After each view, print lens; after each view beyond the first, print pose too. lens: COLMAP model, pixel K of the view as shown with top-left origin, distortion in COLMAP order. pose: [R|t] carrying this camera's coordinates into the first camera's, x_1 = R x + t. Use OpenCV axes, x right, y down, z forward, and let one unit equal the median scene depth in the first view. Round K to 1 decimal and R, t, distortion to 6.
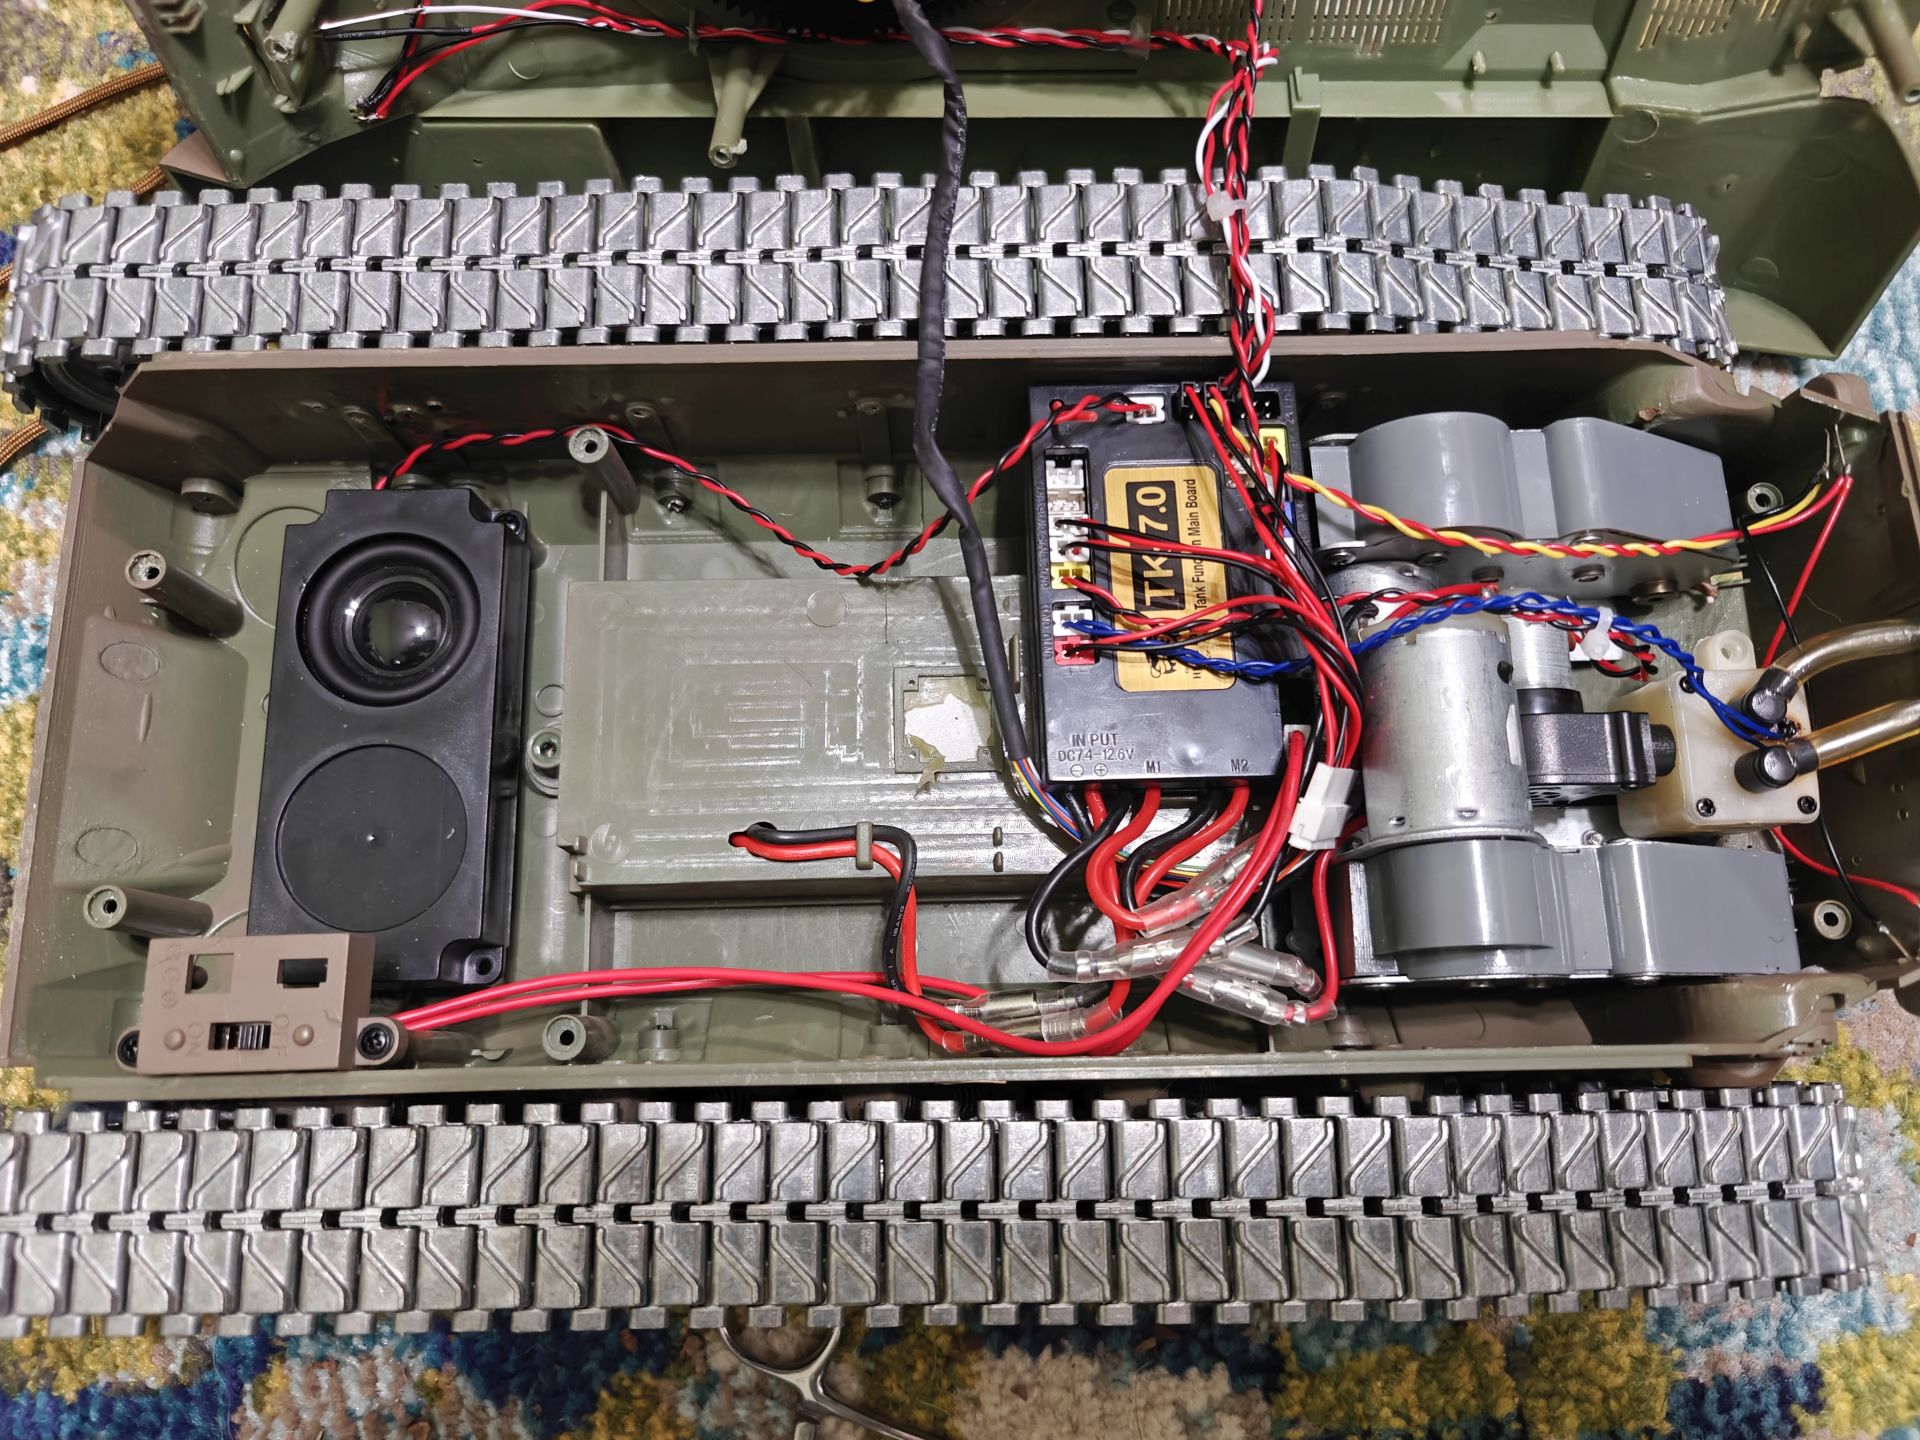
lens RADIAL K [[1284.9, 0, 960.0], [0, 1284.9, 720.0], [0, 0, 1]] dist [0.026203, -0.026045]
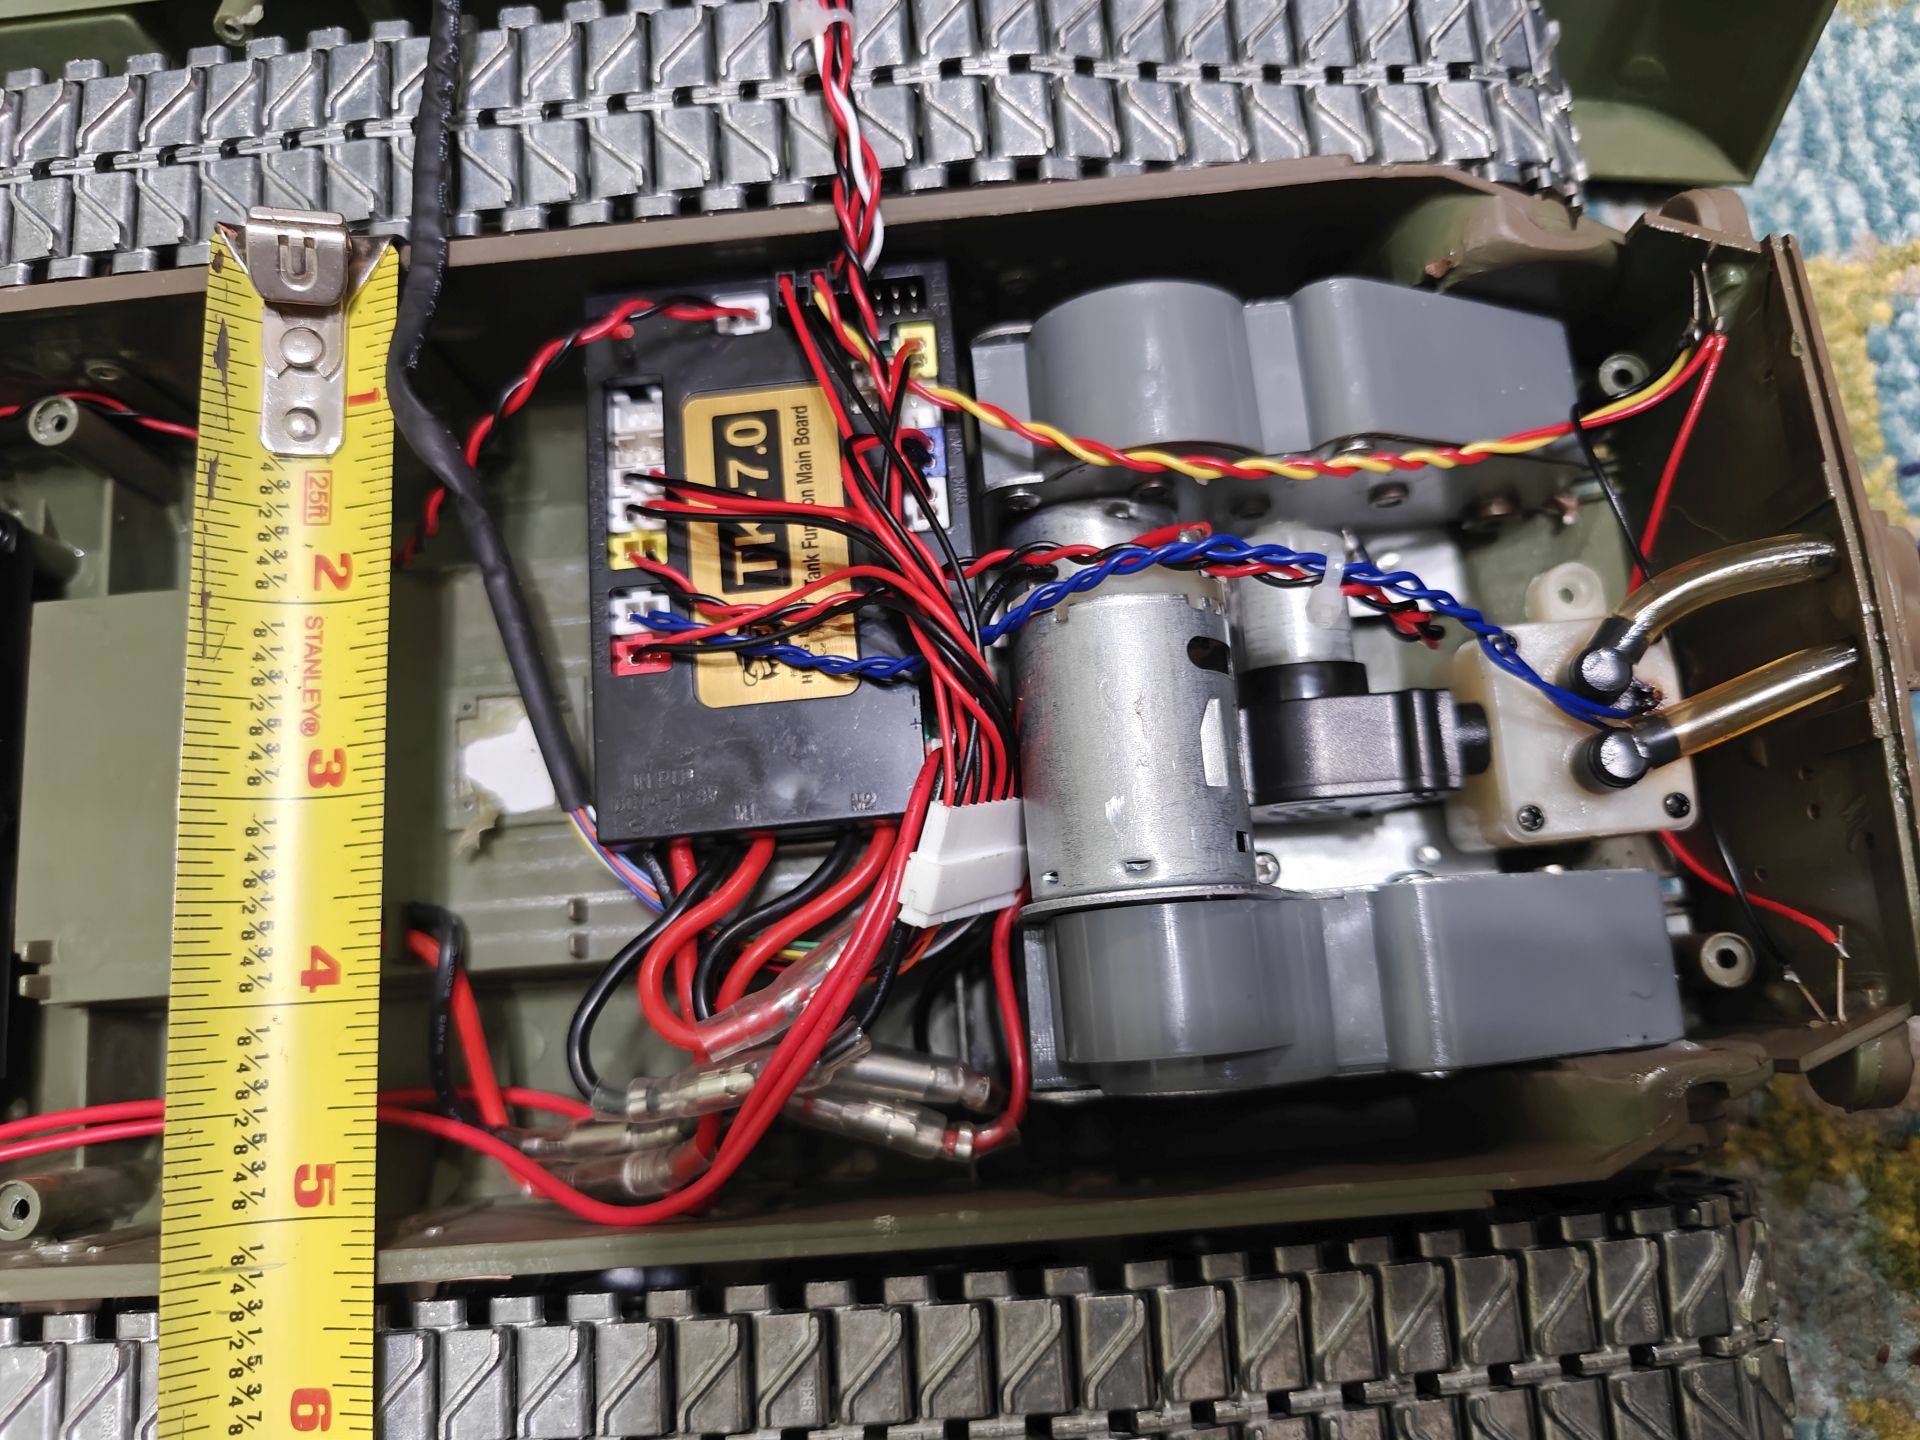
lens RADIAL K [[1313.9, 0, 960.0], [0, 1313.9, 720.0], [0, 0, 1]] dist [-0.009192, -0.006465]
pose [[0.996881, -0.063283, -0.047155, 0.292530], [0.064851, 0.997366, 0.032490, -0.028876], [0.044975, -0.035447, 0.998359, 0.262489]]
